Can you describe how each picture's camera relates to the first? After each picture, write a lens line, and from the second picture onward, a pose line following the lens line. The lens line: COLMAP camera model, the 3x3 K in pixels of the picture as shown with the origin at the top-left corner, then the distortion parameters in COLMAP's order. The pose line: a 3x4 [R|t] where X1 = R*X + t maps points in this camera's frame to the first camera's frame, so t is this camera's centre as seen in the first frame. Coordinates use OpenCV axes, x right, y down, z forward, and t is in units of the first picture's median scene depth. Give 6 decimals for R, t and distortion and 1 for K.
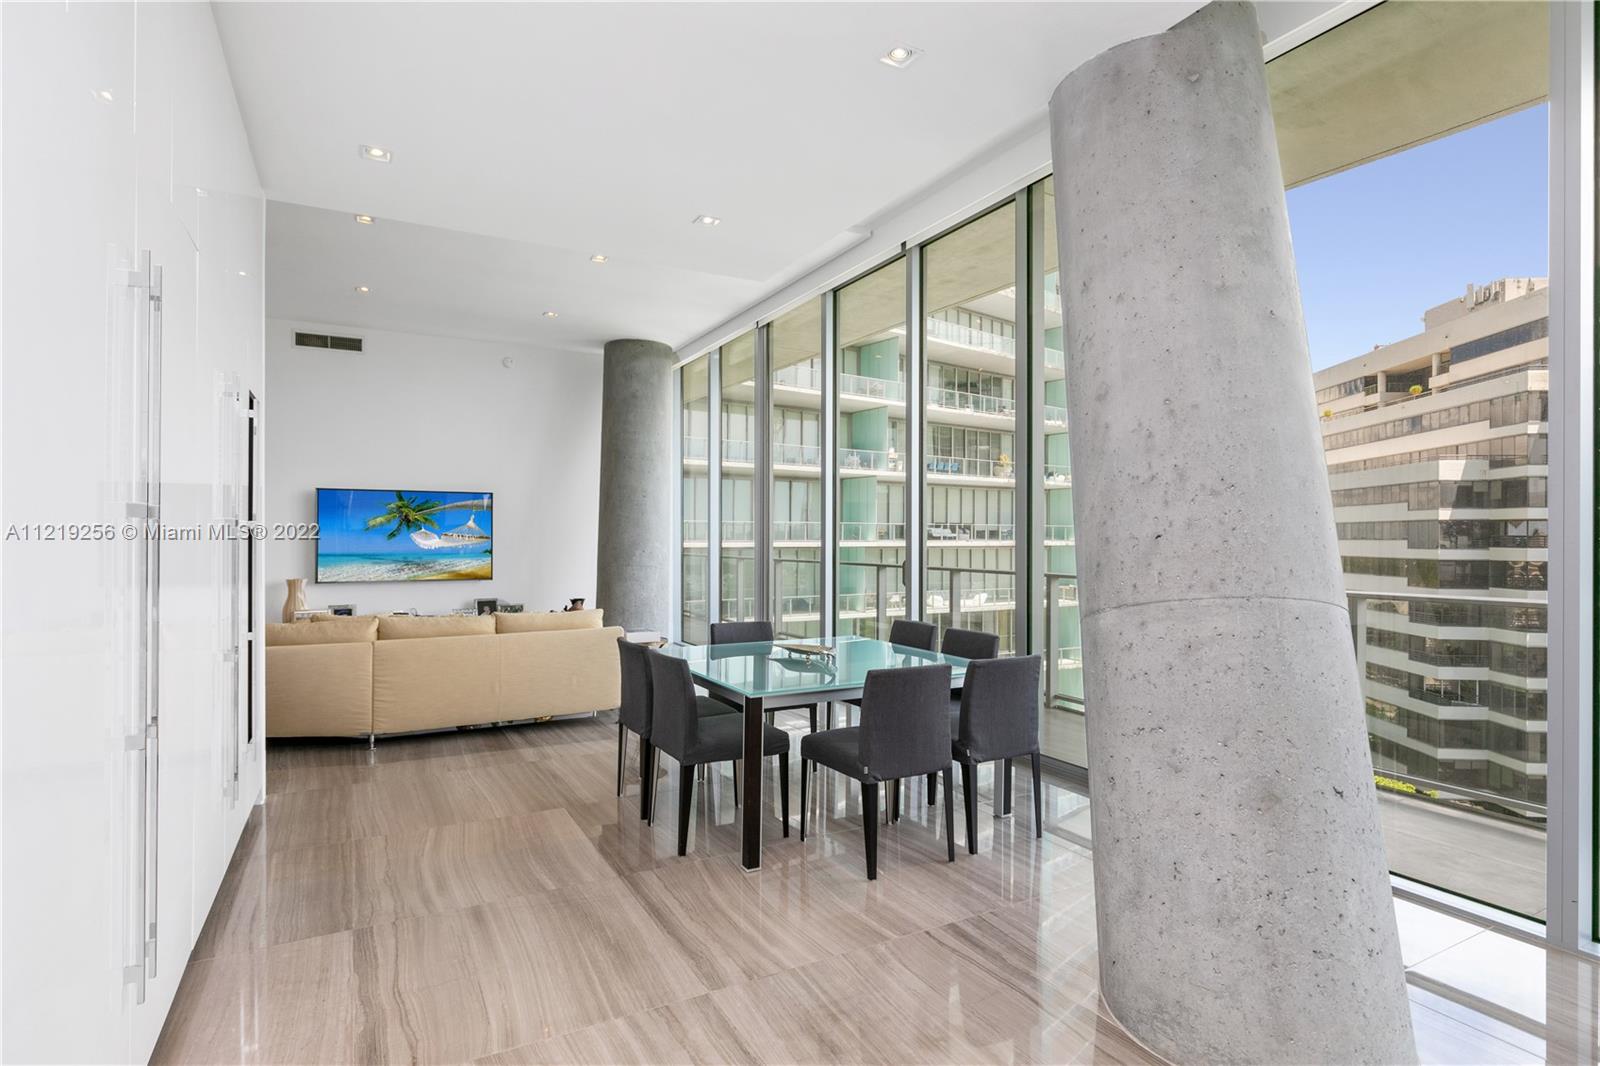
lens RADIAL K [[817.8, 0, 800.8], [0, 817.8, 541.1], [0, 0, 1]] dist [-0.005626, -0.000648]
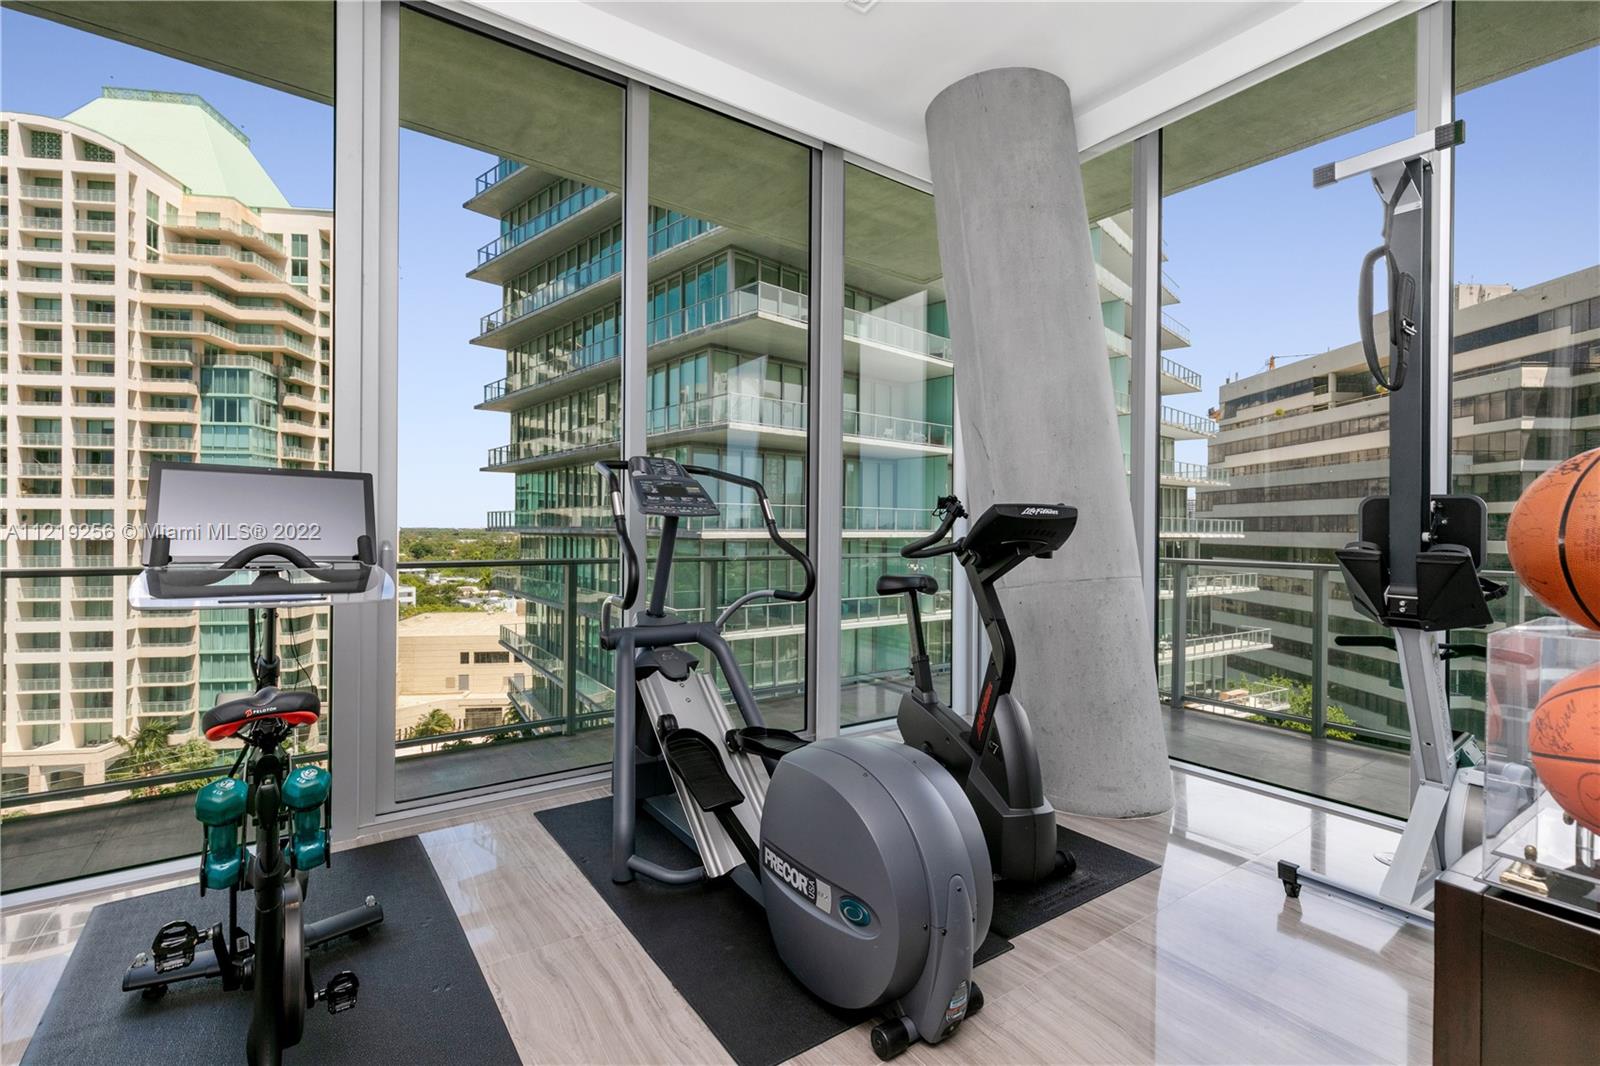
lens RADIAL K [[732.8, 0, 798.9], [0, 732.8, 531.7], [0, 0, 1]] dist [0.004974, 0.000676]
pose [[0.995088, 0.005508, 0.098837, -0.694754], [-0.005663, 0.999983, 0.001290, 0.005214], [-0.098828, -0.001843, 0.995103, 1.204066]]
